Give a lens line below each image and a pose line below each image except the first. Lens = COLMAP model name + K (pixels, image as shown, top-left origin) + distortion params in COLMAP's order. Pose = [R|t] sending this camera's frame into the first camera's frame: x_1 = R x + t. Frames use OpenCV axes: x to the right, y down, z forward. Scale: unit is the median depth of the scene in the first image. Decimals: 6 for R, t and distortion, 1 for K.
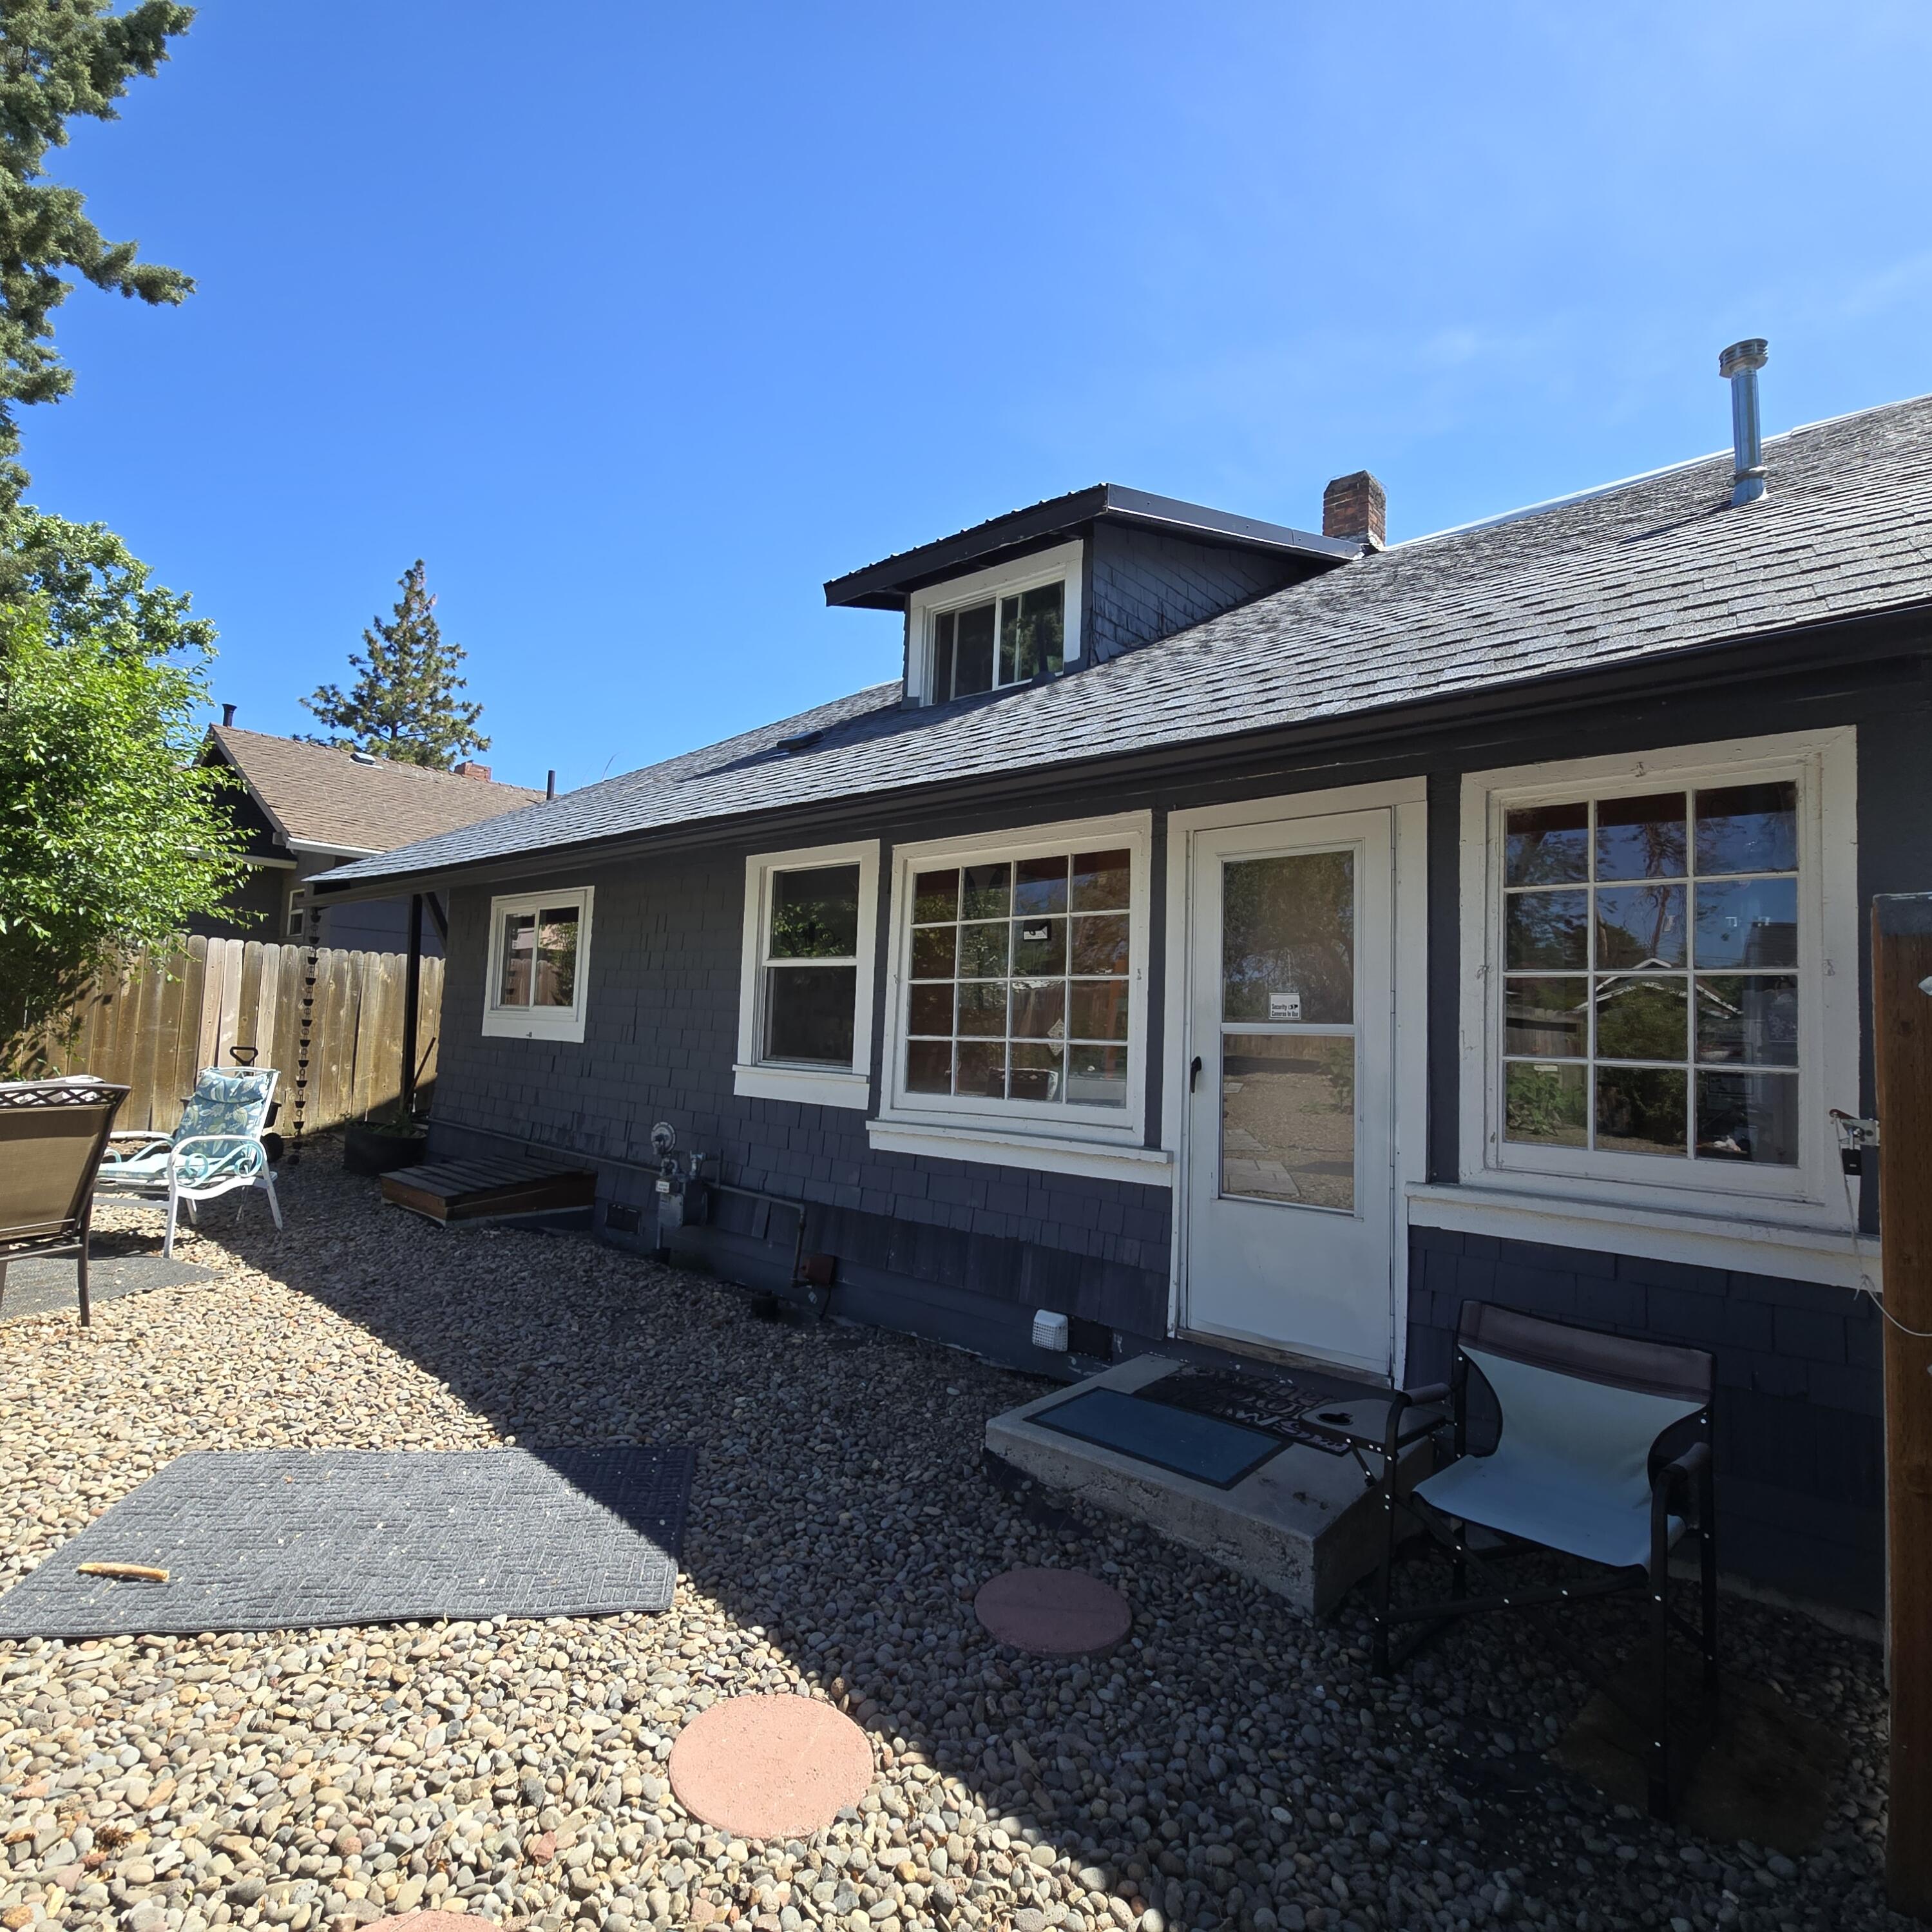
lens RADIAL K [[1041.1, 0, 963.1], [0, 1041.1, 965.2], [0, 0, 1]] dist [0.002167, -0.000937]
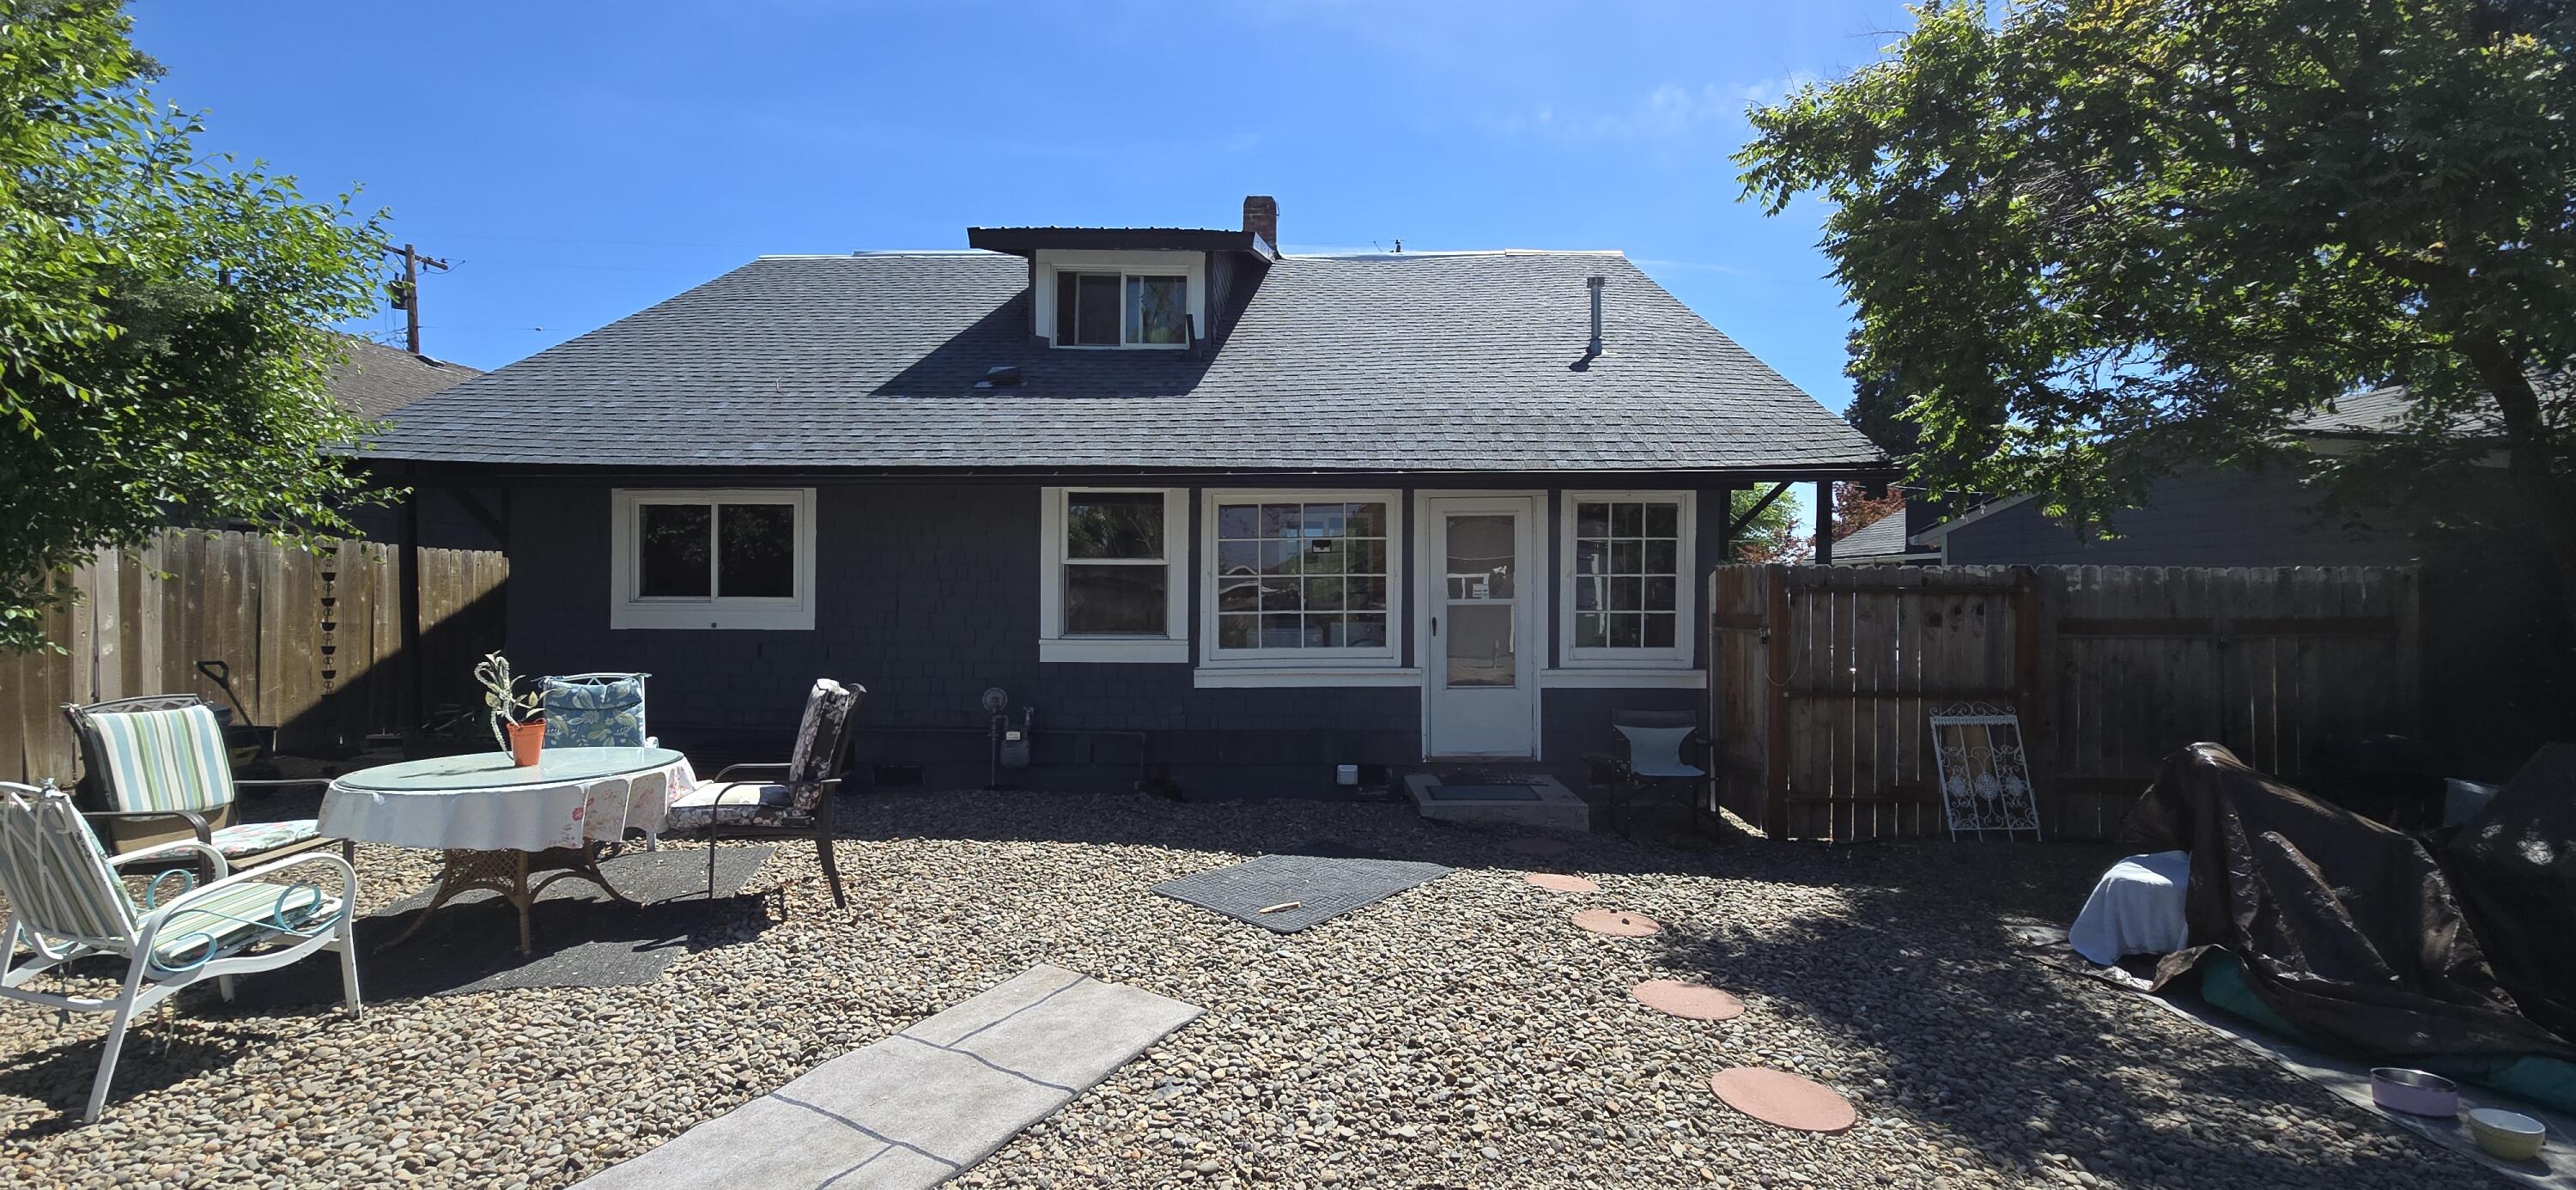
lens RADIAL K [[1041.2, 0, 1281.3], [0, 1041.2, 592.9], [0, 0, 1]] dist [0.003969, -0.004979]
pose [[0.766561, -0.034099, 0.641265, -1.157559], [-0.014989, 0.997367, 0.070952, -0.083923], [-0.641996, -0.064001, 0.764032, -0.266402]]
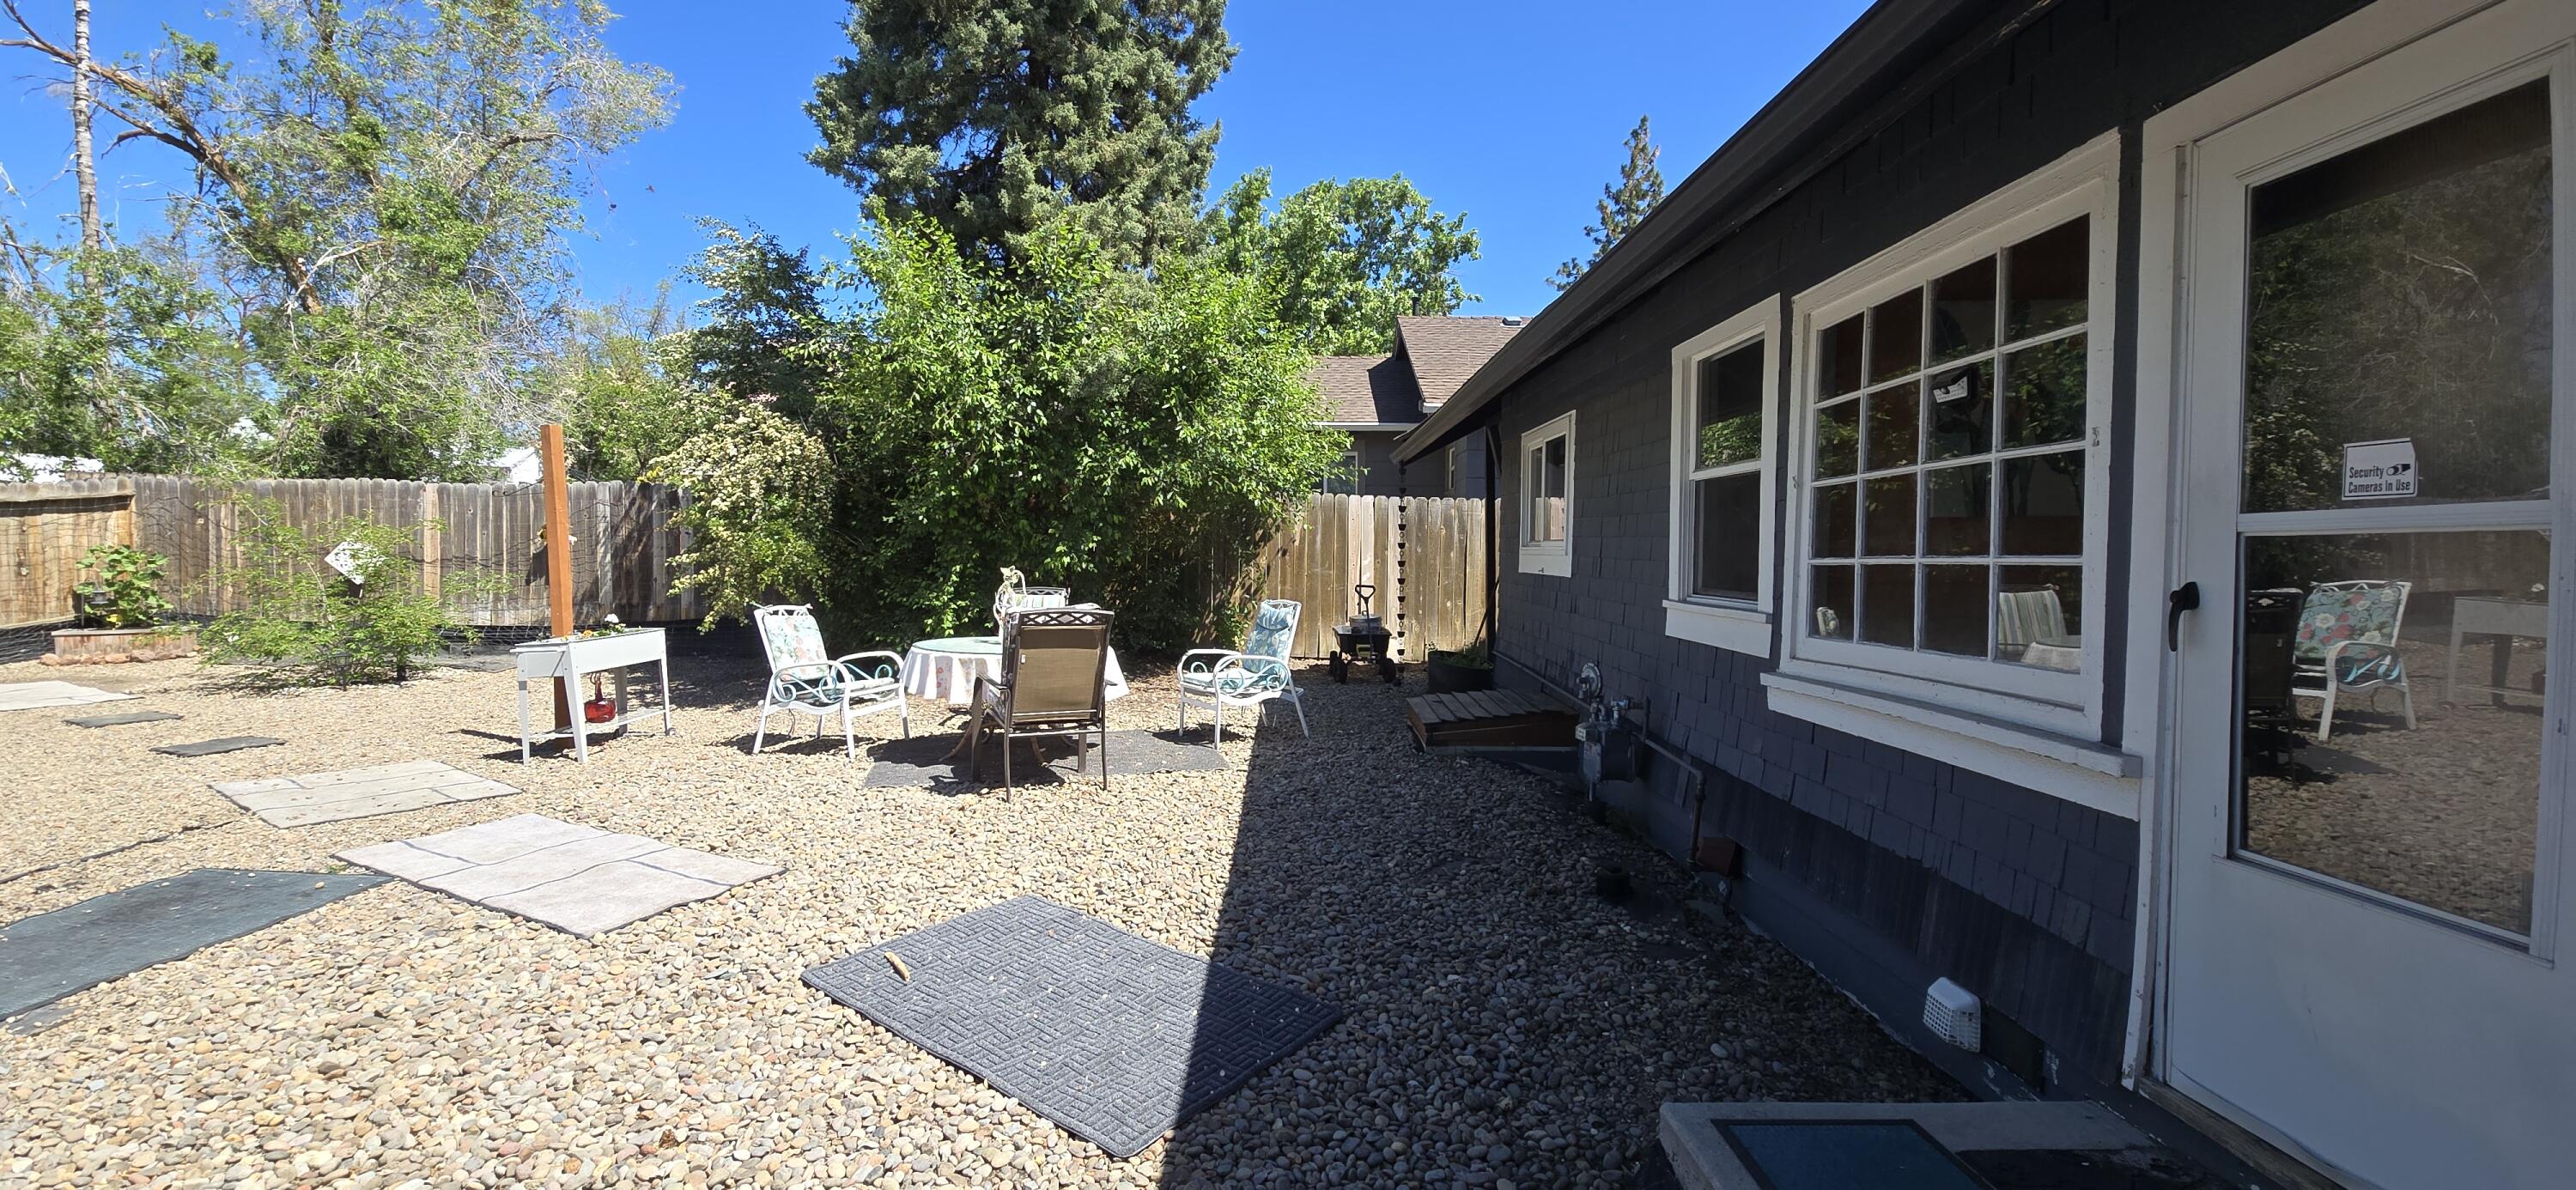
lens RADIAL K [[1041.2, 0, 1281.5], [0, 1041.2, 588.7], [0, 0, 1]] dist [0.003969, -0.004979]
pose [[0.654017, -0.004267, -0.756468, 0.304948], [0.064261, 0.996683, 0.049937, 0.033823], [0.753745, -0.081271, 0.652122, 0.300876]]
